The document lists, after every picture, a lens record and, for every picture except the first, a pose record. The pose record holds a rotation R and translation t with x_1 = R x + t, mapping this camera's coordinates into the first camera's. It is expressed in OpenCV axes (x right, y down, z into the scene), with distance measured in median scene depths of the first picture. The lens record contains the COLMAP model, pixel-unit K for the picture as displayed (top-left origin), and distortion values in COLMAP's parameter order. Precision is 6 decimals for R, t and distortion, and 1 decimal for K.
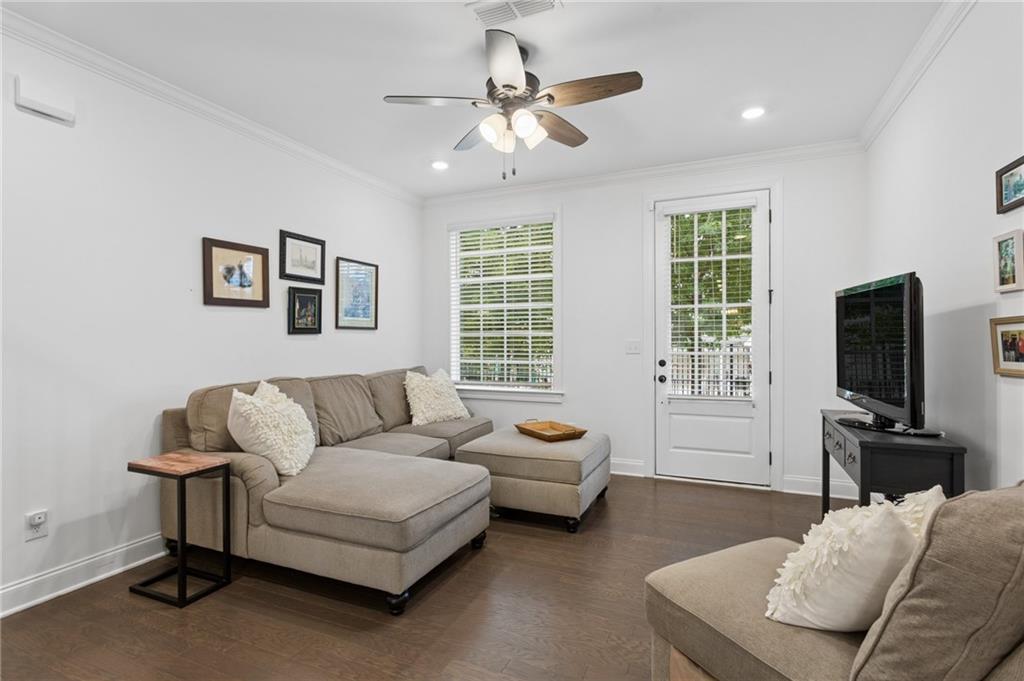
lens RADIAL K [[491.0, 0, 512.0], [0, 491.0, 340.5], [0, 0, 1]] dist [-0.000154, 0.000014]
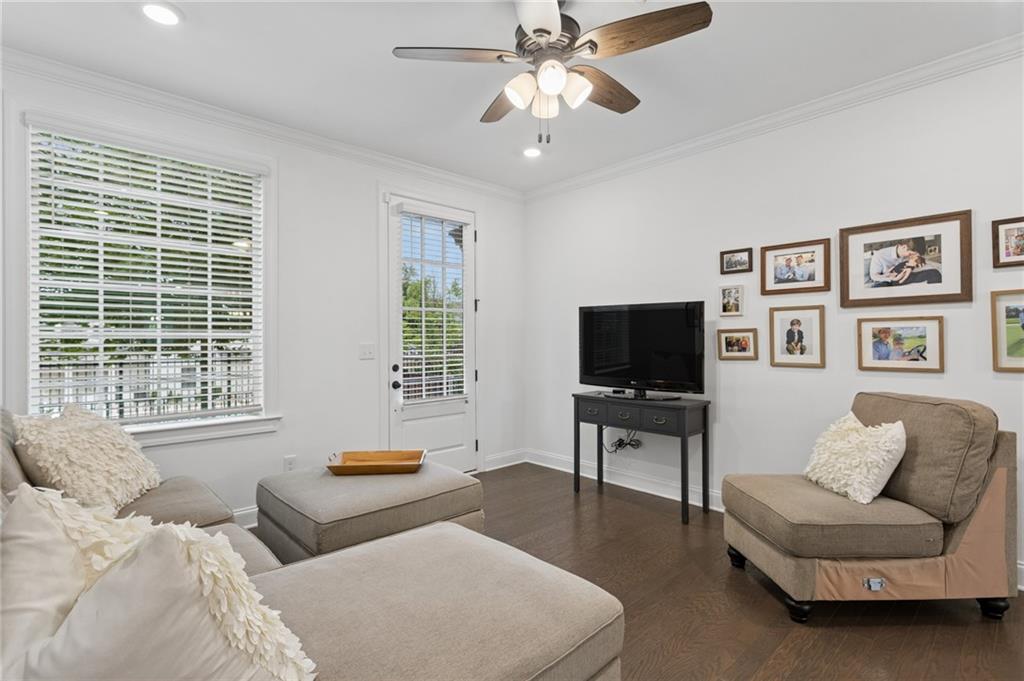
lens RADIAL K [[491.0, 0, 512.0], [0, 491.0, 340.5], [0, 0, 1]] dist [-0.000154, 0.000014]
pose [[0.405307, 0.003893, 0.914172, -0.455227], [0.007034, 0.999948, -0.007376, 0.002201], [-0.914154, 0.009420, 0.405258, 0.421501]]
